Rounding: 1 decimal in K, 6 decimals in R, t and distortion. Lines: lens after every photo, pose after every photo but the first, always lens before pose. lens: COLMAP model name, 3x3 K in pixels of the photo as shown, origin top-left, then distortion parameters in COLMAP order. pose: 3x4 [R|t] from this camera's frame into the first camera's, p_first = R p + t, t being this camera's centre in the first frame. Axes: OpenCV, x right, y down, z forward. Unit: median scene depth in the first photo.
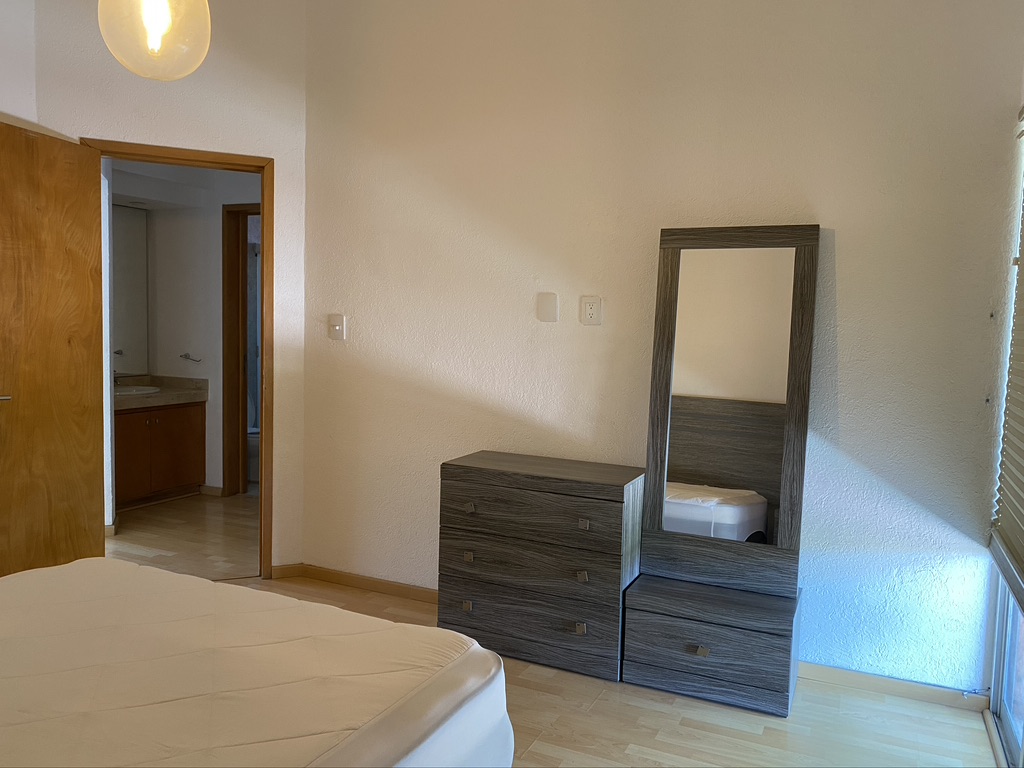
lens RADIAL K [[788.1, 0, 512.0], [0, 788.1, 384.0], [0, 0, 1]] dist [-0.004004, -0.004033]
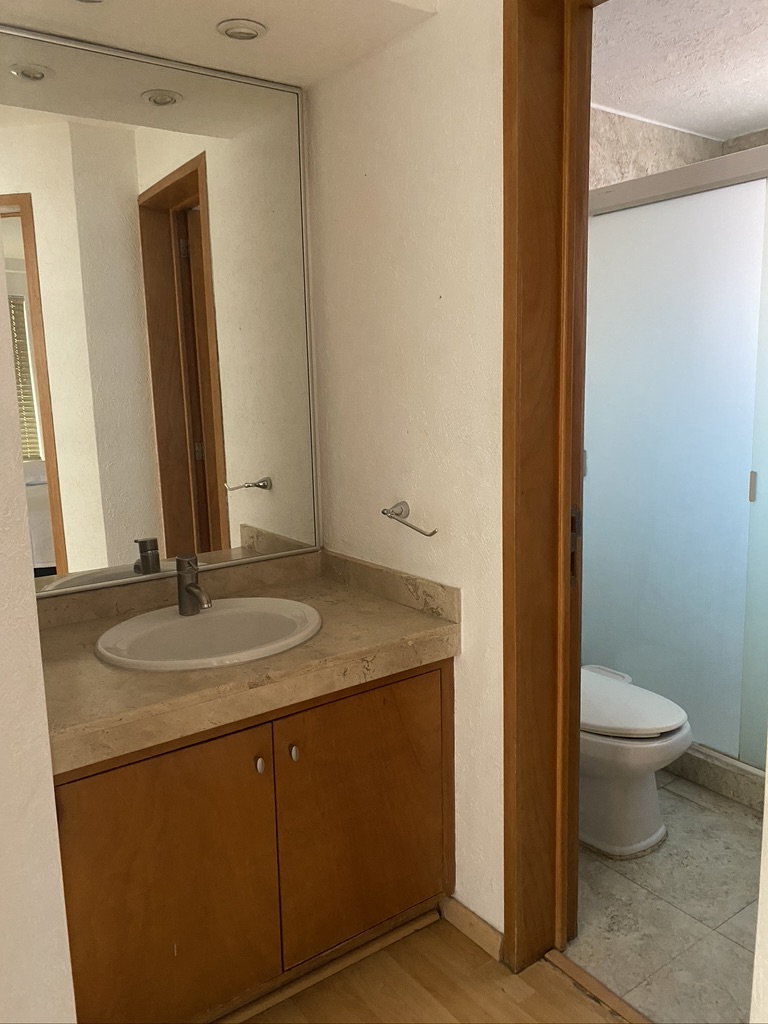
lens RADIAL K [[788.1, 0, 384.0], [0, 788.1, 512.0], [0, 0, 1]] dist [-0.004004, -0.004033]
pose [[0.874066, 0.029204, -0.484929, -0.260608], [0.016301, 0.995866, 0.089356, -0.065180], [0.485534, -0.086008, 0.869977, 0.714515]]
